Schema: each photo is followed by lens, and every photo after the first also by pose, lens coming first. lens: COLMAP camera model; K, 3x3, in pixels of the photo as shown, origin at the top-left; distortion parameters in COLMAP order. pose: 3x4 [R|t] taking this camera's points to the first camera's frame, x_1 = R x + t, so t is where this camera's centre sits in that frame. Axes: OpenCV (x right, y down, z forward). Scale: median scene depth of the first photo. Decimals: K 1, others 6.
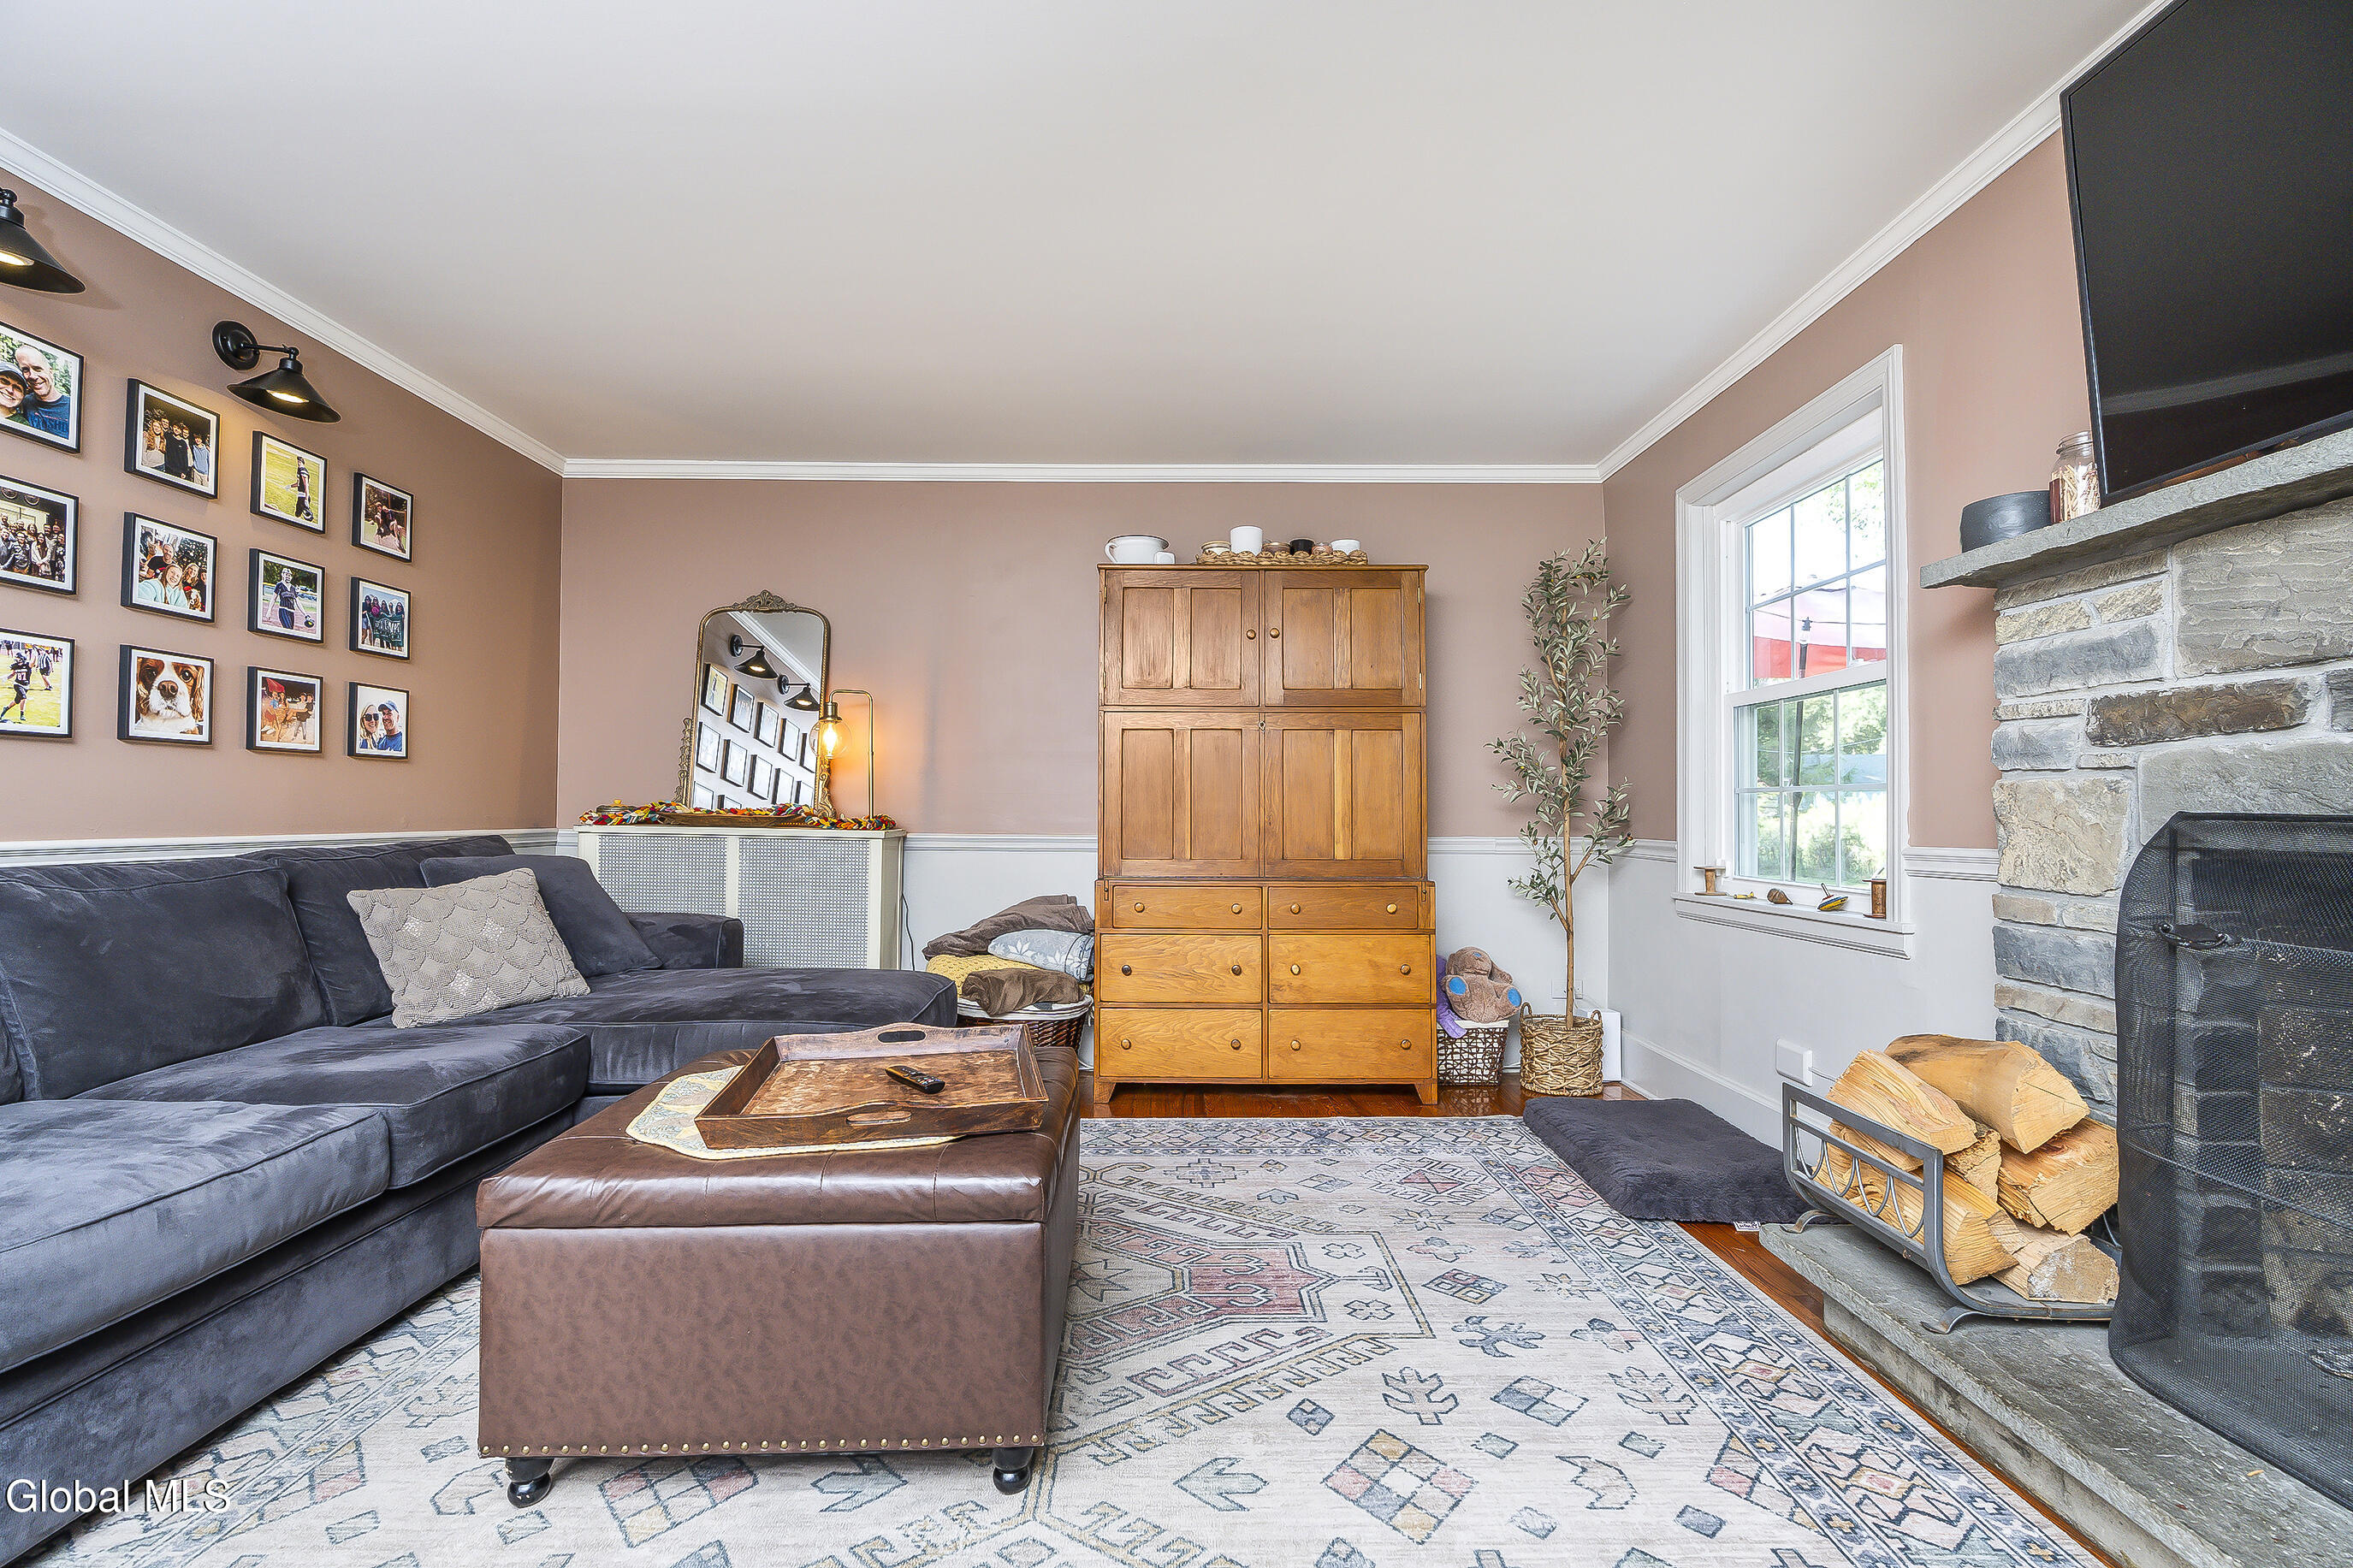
lens RADIAL K [[1078.9, 0, 1171.9], [0, 1078.9, 782.4], [0, 0, 1]] dist [0.003529, 0.000770]
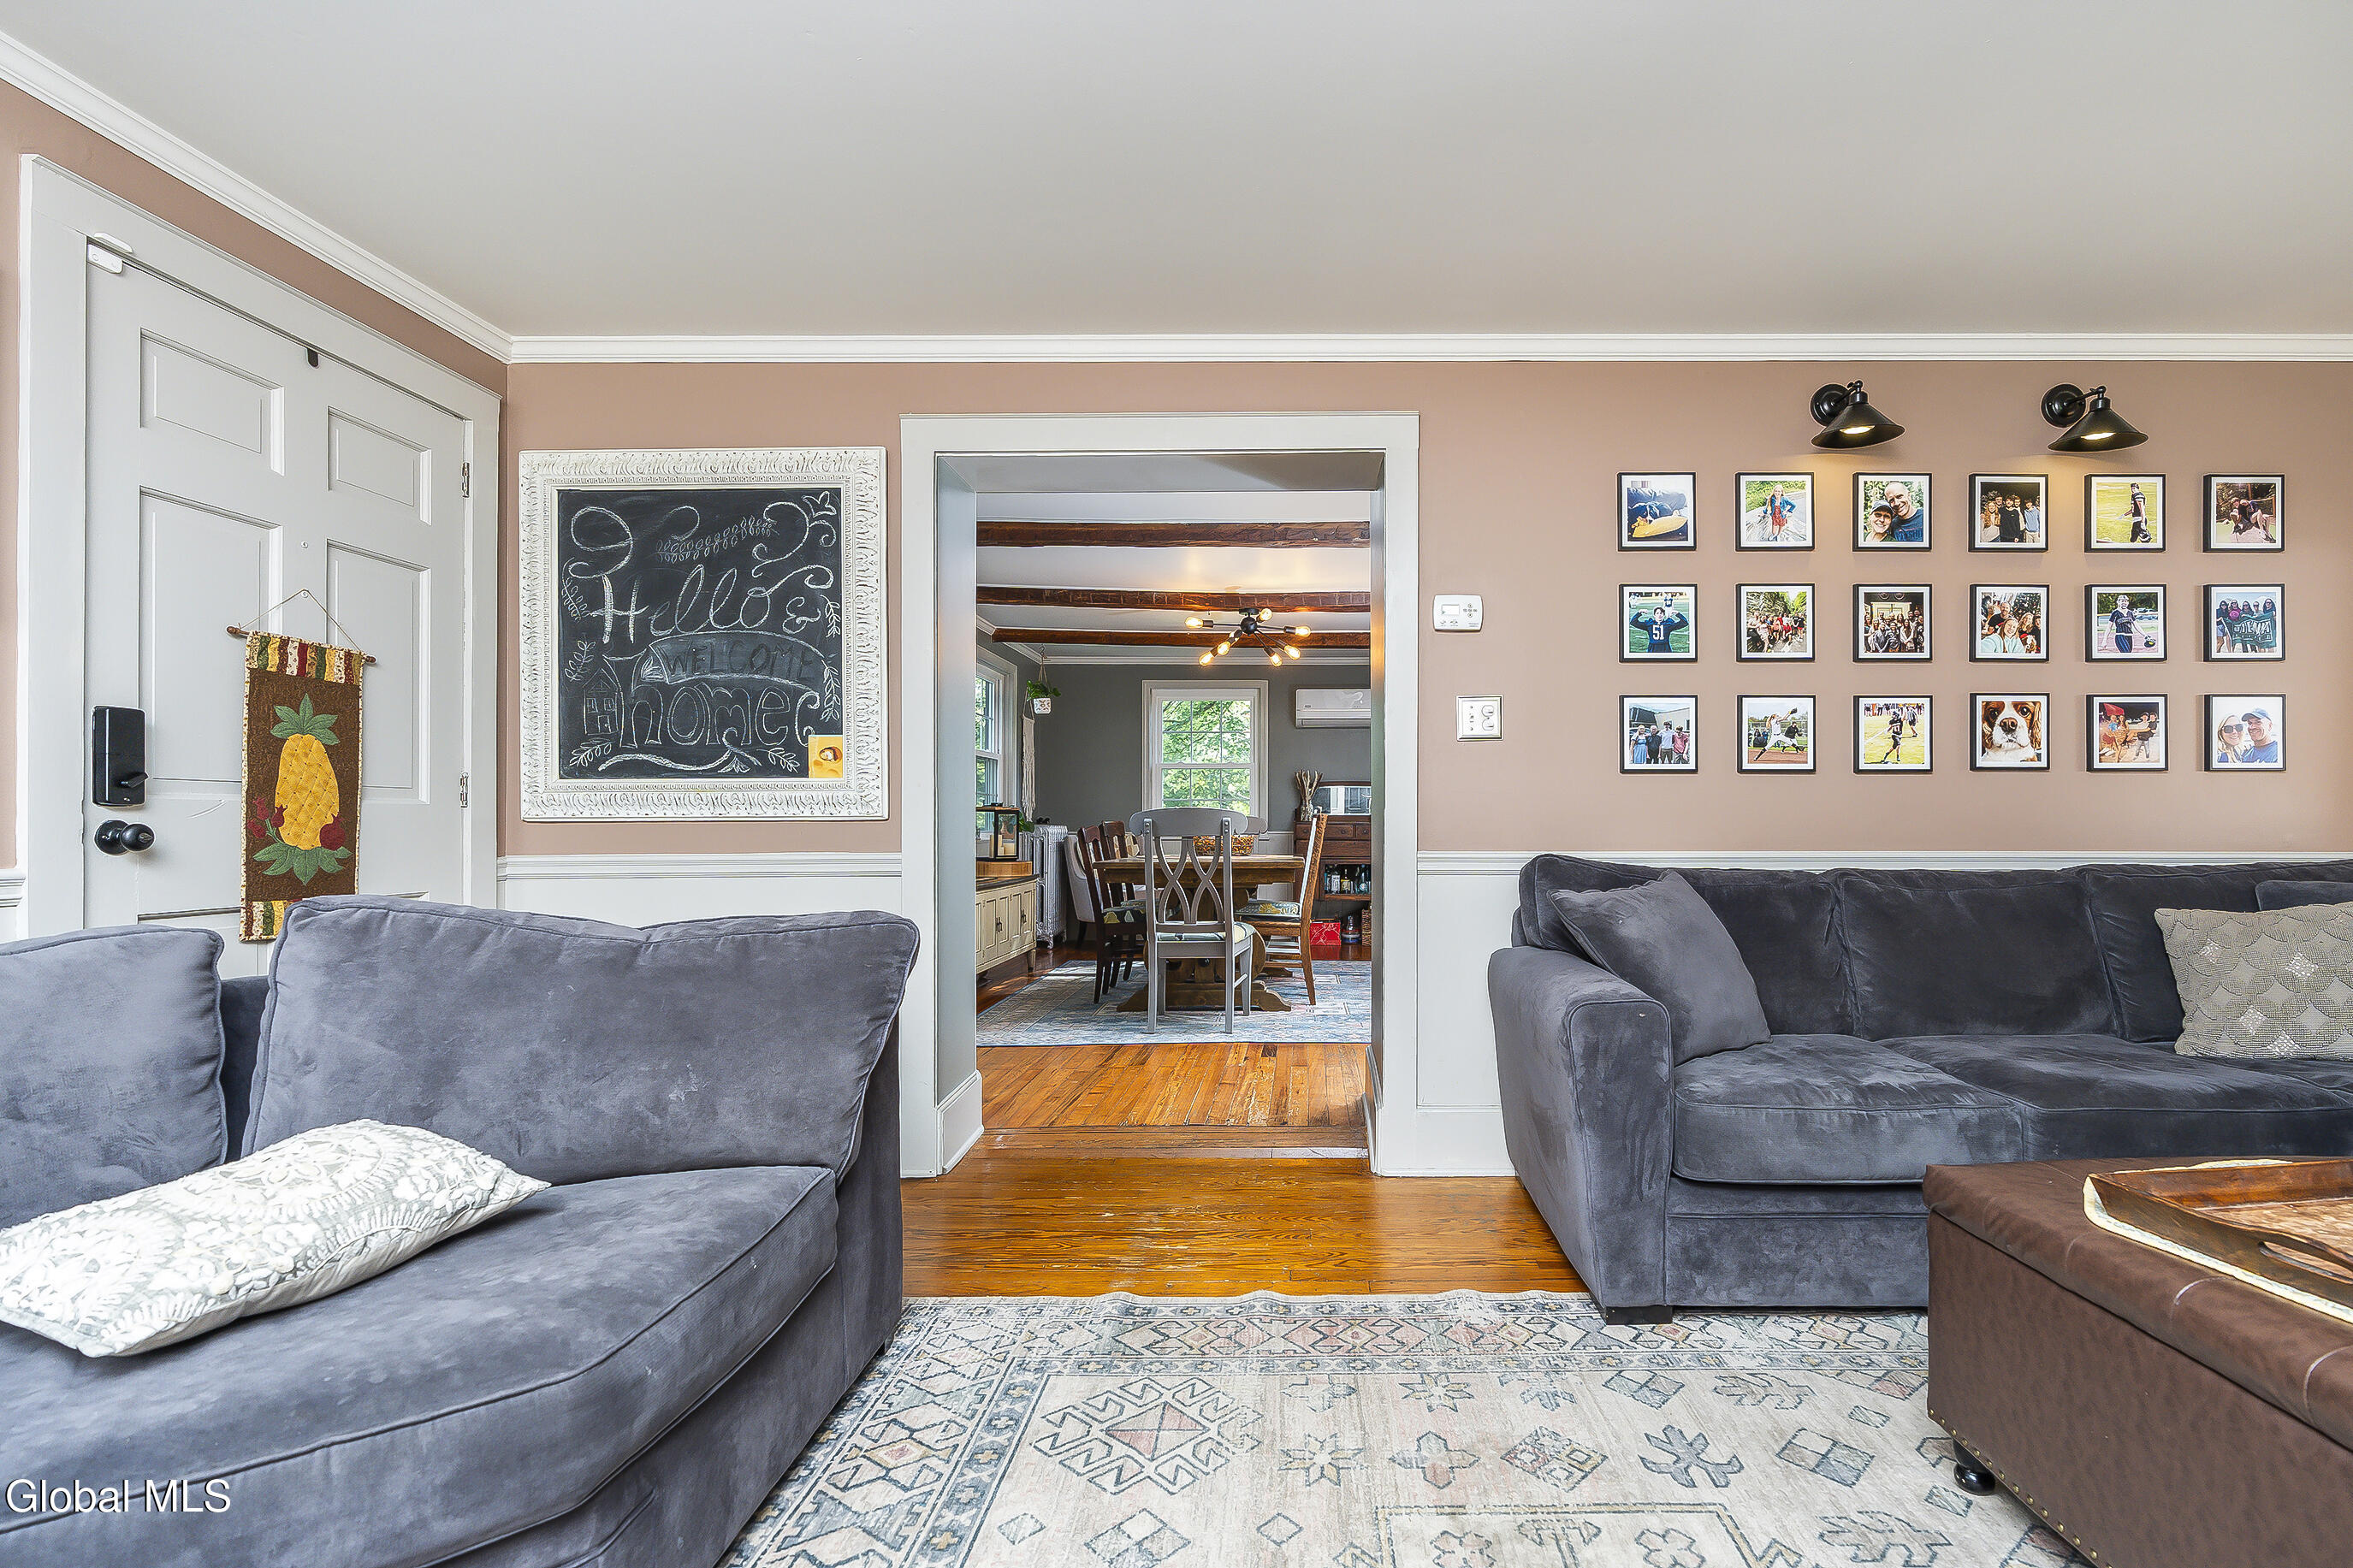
lens RADIAL K [[1078.9, 0, 1252.4], [0, 1078.9, 824.8], [0, 0, 1]] dist [0.003529, 0.000770]
pose [[-0.016017, -0.005237, -0.999858, 0.255589], [0.028002, 0.999592, -0.005685, 0.005932], [0.999480, -0.028089, -0.015864, 0.188993]]
